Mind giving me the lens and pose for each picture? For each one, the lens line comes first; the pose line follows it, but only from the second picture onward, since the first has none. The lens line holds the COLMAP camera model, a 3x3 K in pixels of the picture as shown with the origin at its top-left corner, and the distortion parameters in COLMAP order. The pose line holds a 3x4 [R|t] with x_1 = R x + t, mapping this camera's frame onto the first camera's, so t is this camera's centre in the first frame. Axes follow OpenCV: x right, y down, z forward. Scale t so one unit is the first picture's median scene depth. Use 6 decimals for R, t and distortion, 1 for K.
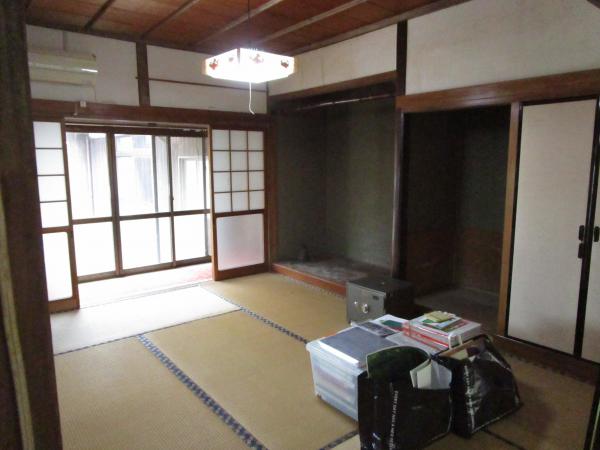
lens RADIAL K [[426.3, 0, 299.6], [0, 426.3, 225.4], [0, 0, 1]] dist [-0.019241, -0.007488]
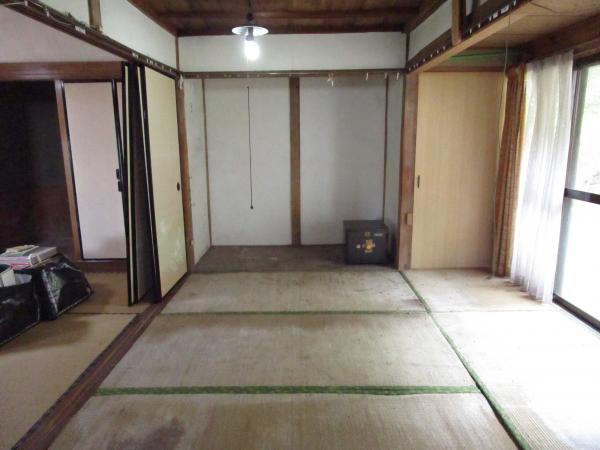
lens RADIAL K [[426.3, 0, 301.0], [0, 426.3, 224.0], [0, 0, 1]] dist [-0.019241, -0.007488]
pose [[0.628625, -0.151909, 0.762728, -0.094986], [0.117068, 0.988046, 0.100300, 0.123988], [-0.768847, 0.026240, 0.638894, -0.465922]]
